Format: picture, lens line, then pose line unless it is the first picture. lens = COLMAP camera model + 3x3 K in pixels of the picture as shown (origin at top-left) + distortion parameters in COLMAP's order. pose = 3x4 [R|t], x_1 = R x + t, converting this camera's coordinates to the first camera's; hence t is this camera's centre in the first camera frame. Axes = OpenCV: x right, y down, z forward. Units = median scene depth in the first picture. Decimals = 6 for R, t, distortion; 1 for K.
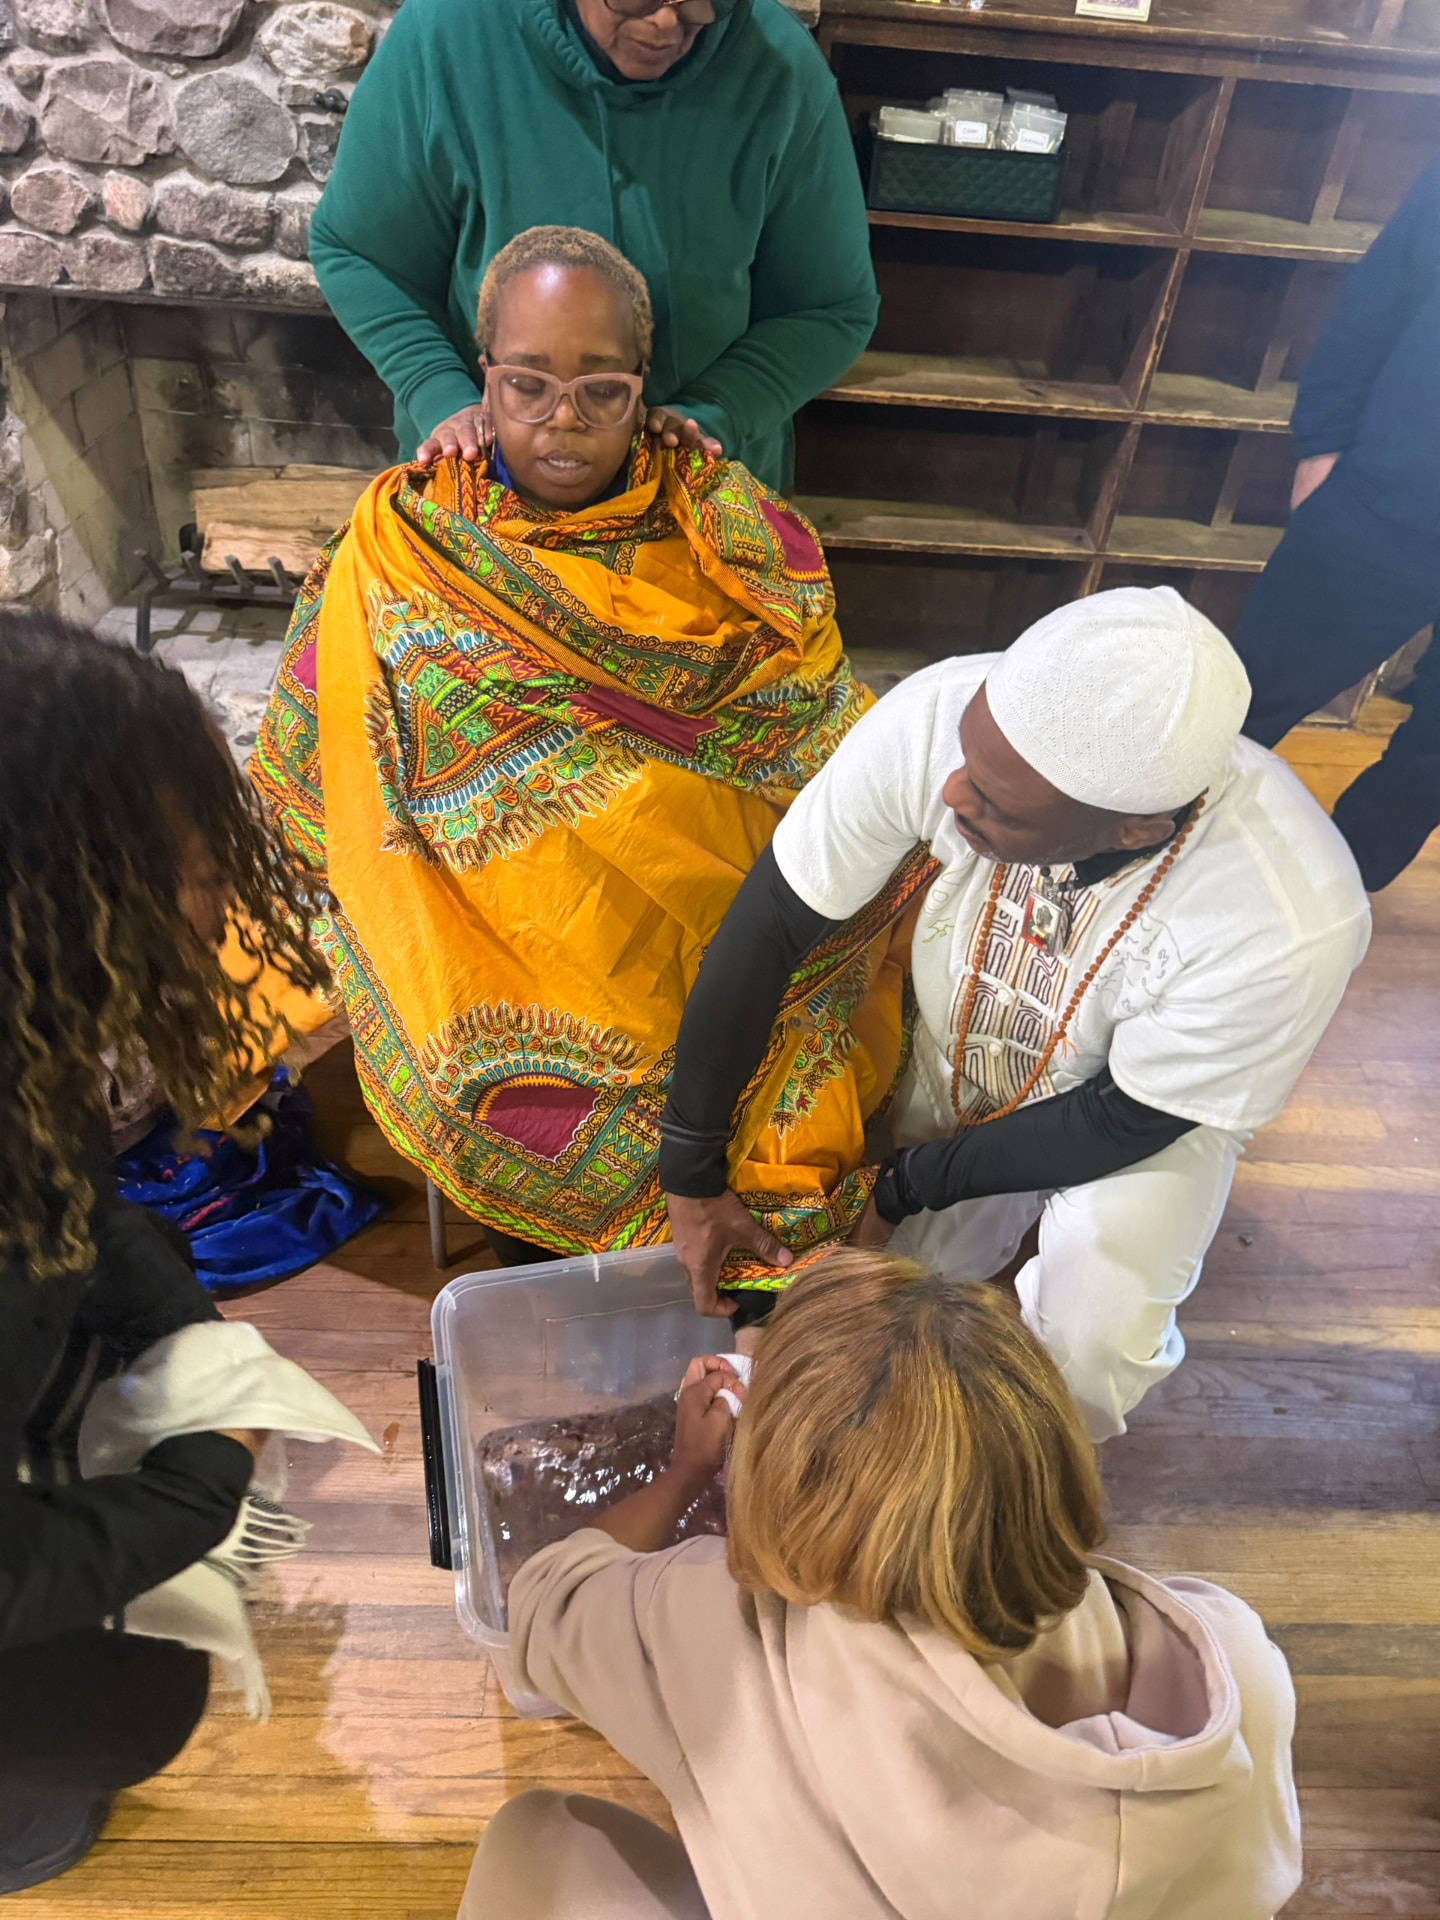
lens RADIAL K [[1391.3, 0, 724.5], [0, 1391.3, 974.4], [0, 0, 1]] dist [0.011110, -0.014146]
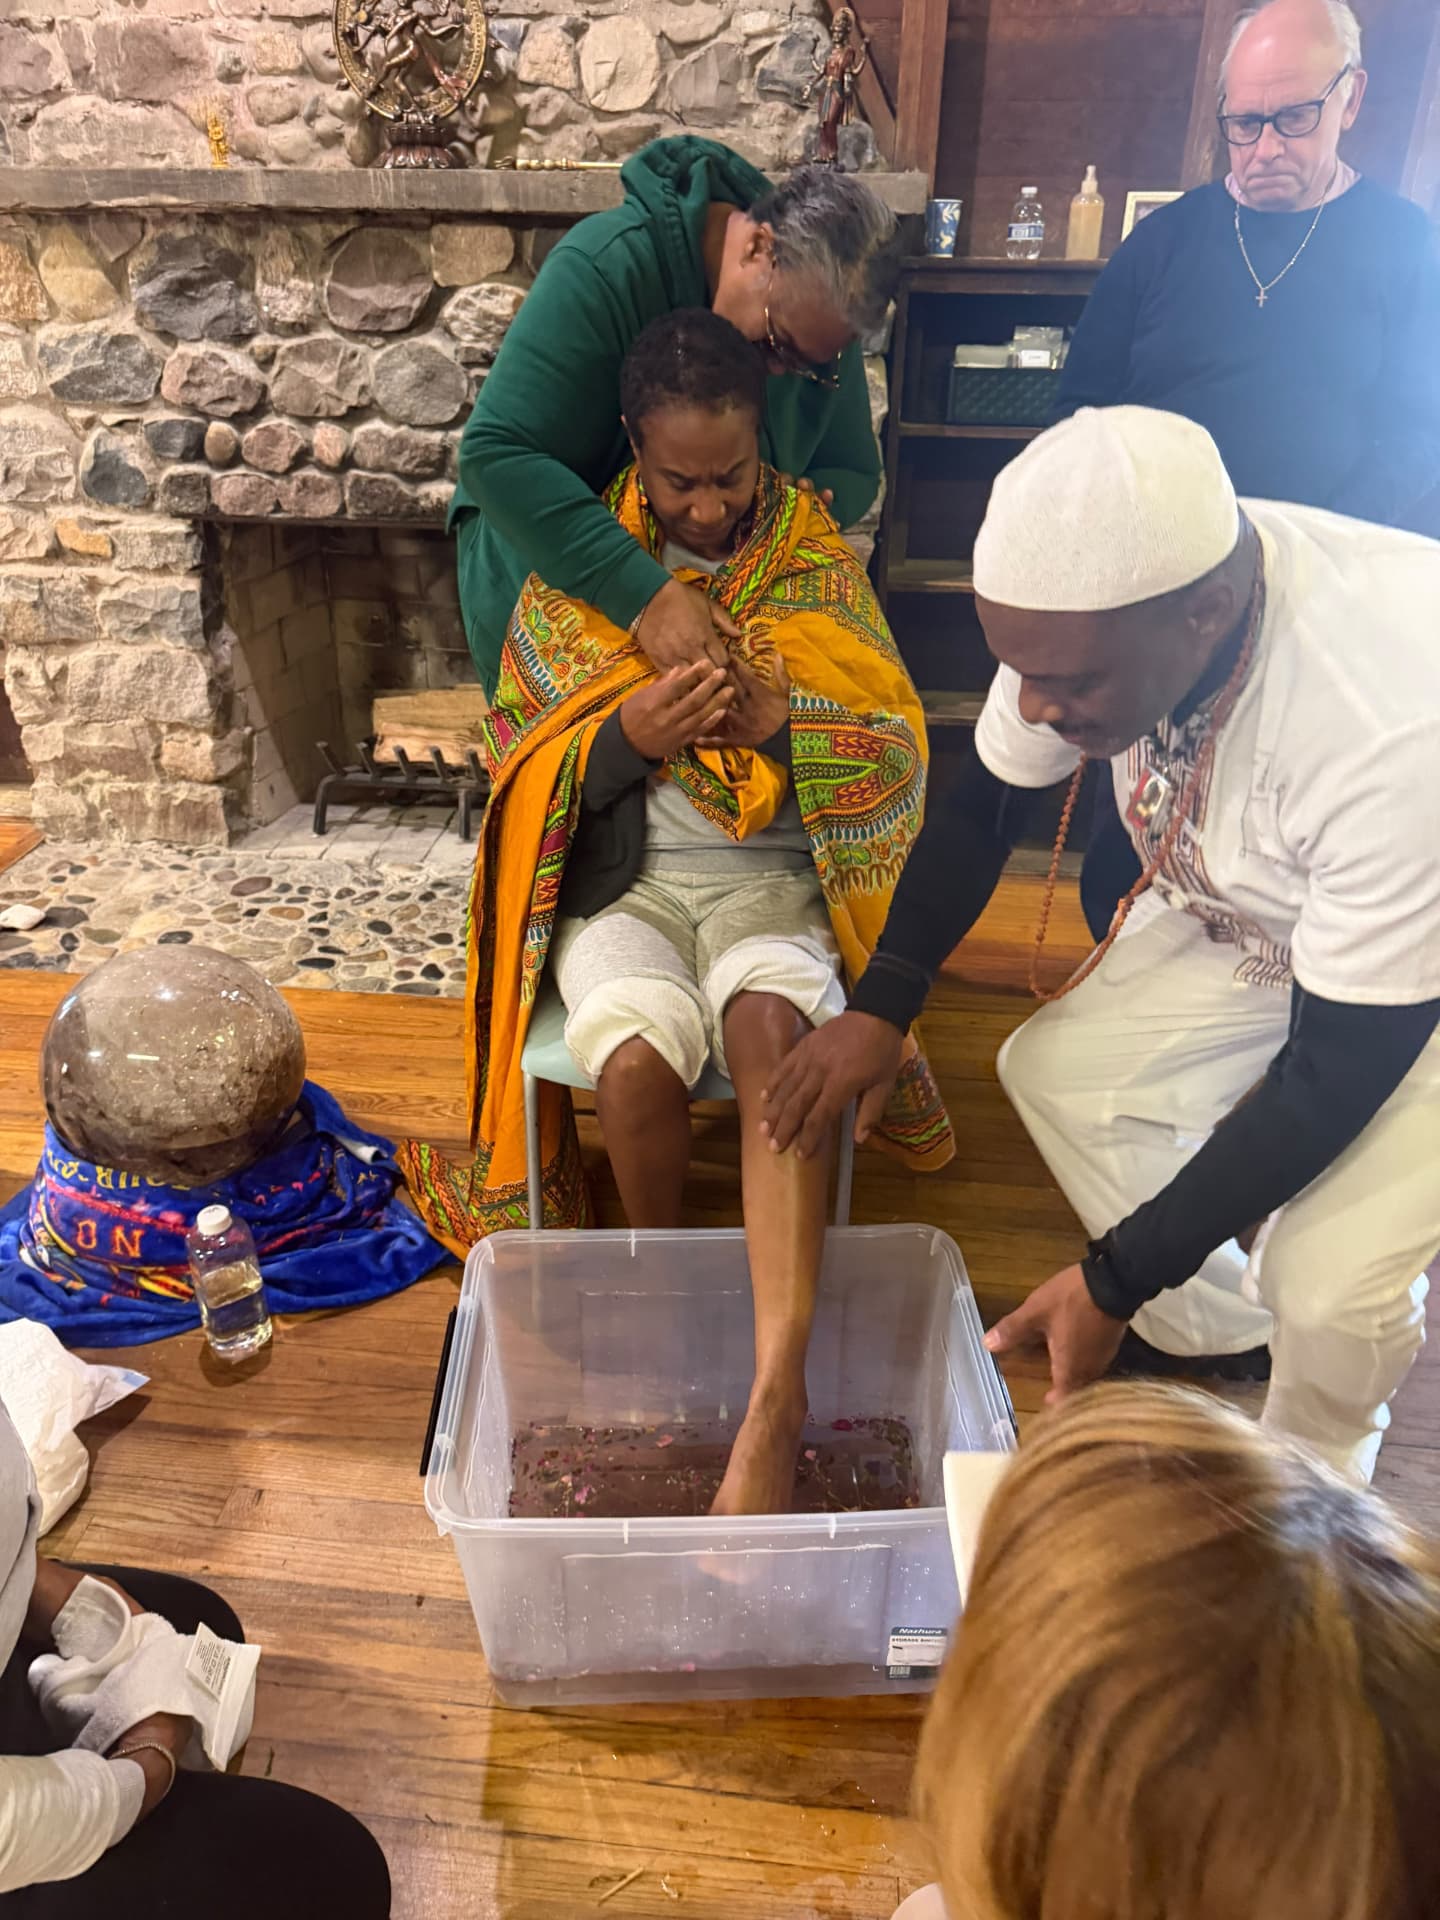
lens RADIAL K [[1391.3, 0, 714.6], [0, 1391.3, 962.5], [0, 0, 1]] dist [0.011110, -0.014146]
pose [[0.990211, -0.002166, -0.139560, 0.079758], [-0.033849, 0.966305, -0.255166, 0.197030], [0.135411, 0.257392, 0.956772, -0.013914]]
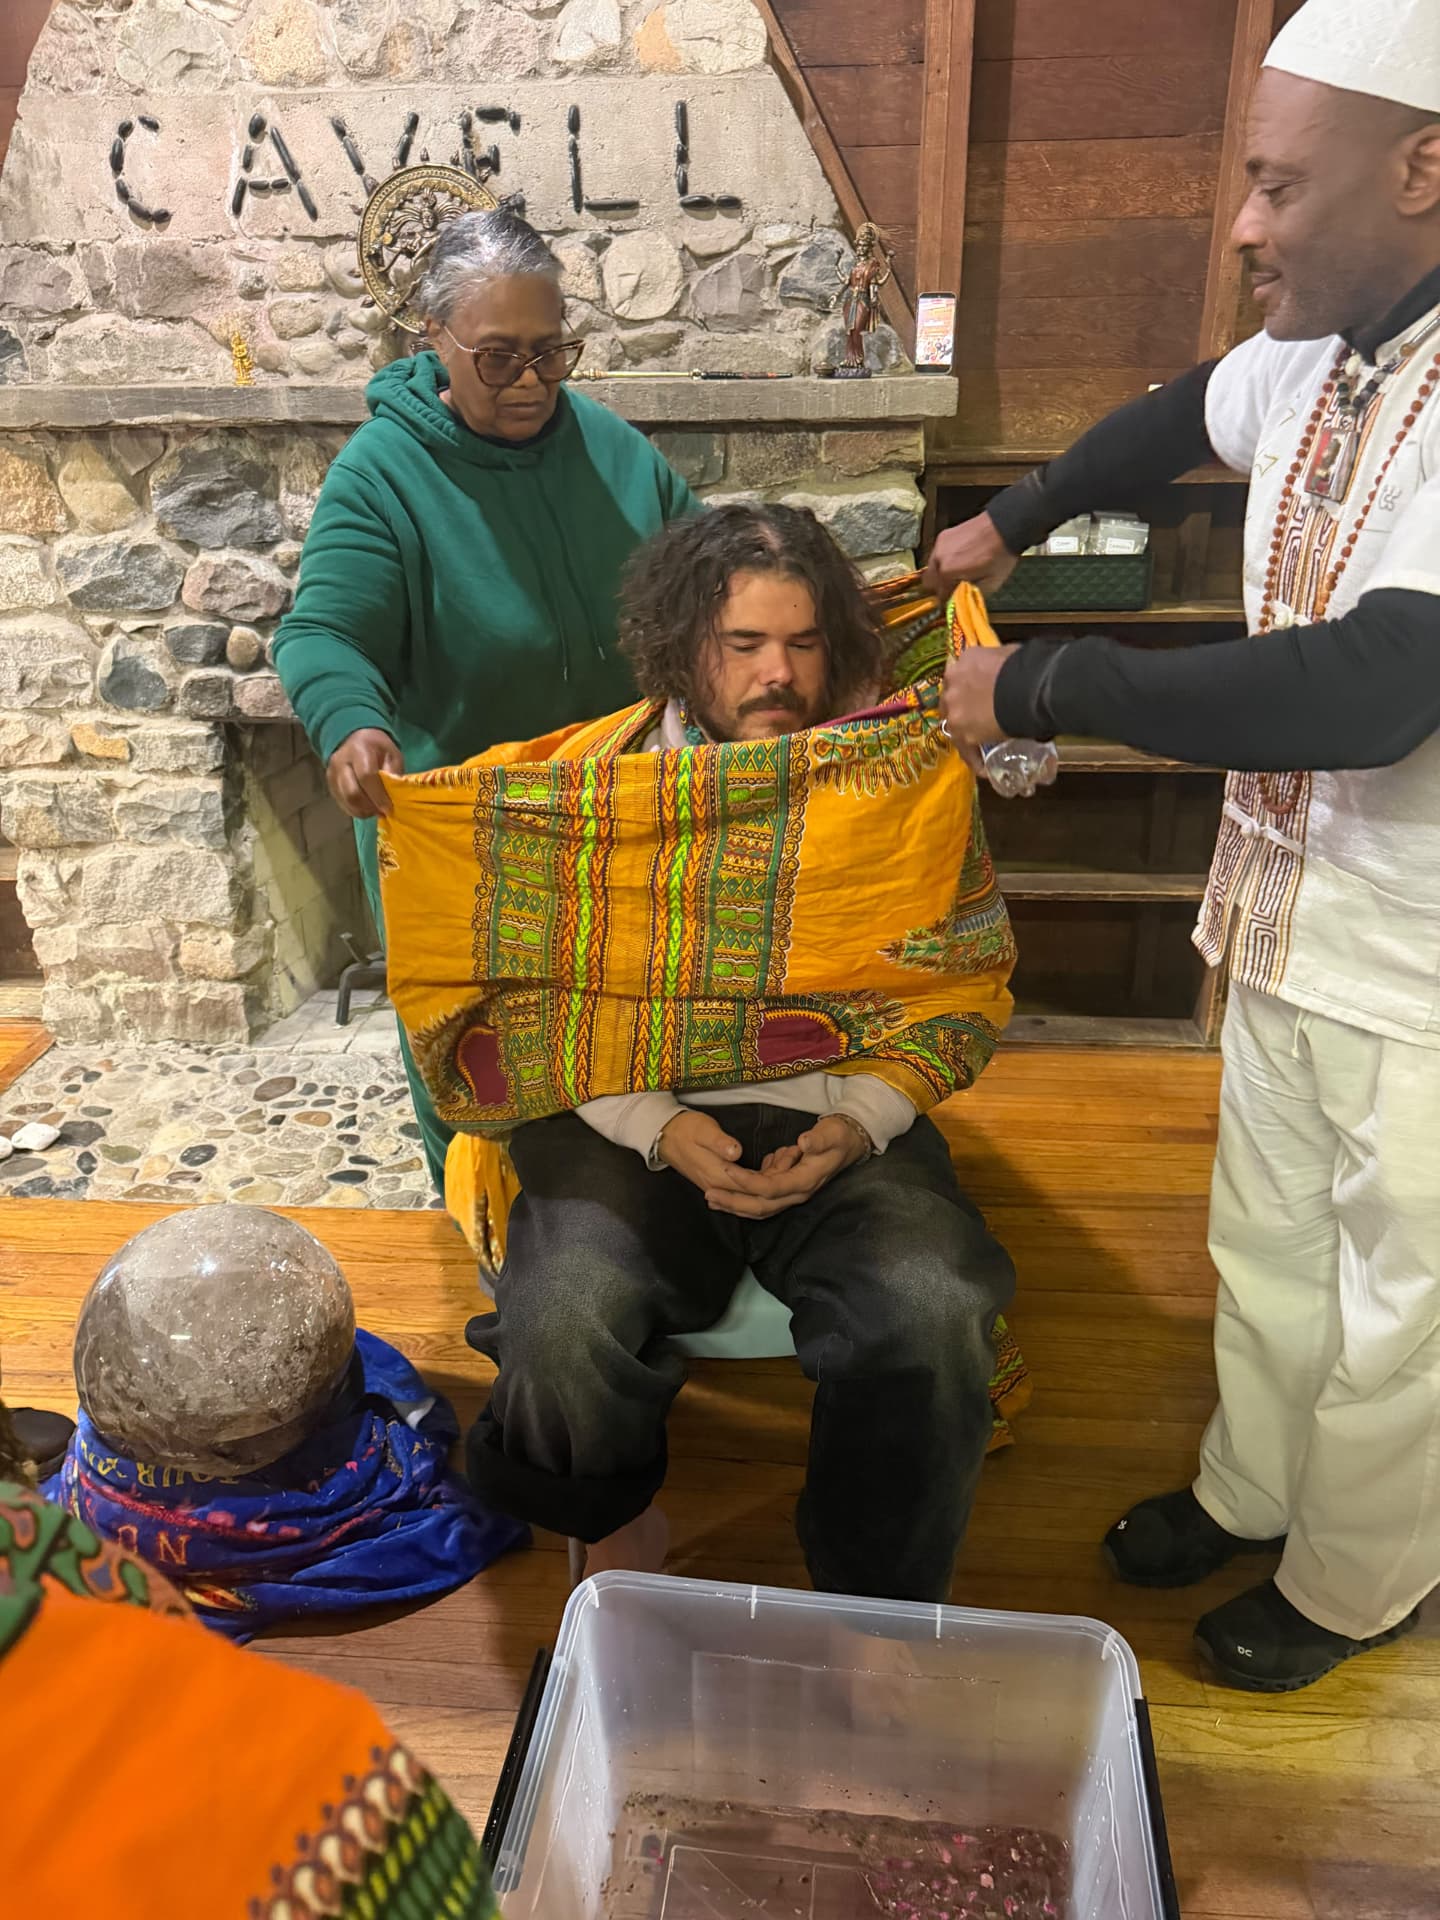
lens RADIAL K [[1391.3, 0, 730.2], [0, 1391.3, 939.7], [0, 0, 1]] dist [0.011110, -0.014146]
pose [[0.992172, -0.047232, -0.115602, 0.021767], [0.006300, 0.943469, -0.331401, 0.093038], [0.124720, 0.328078, 0.936381, -0.010413]]
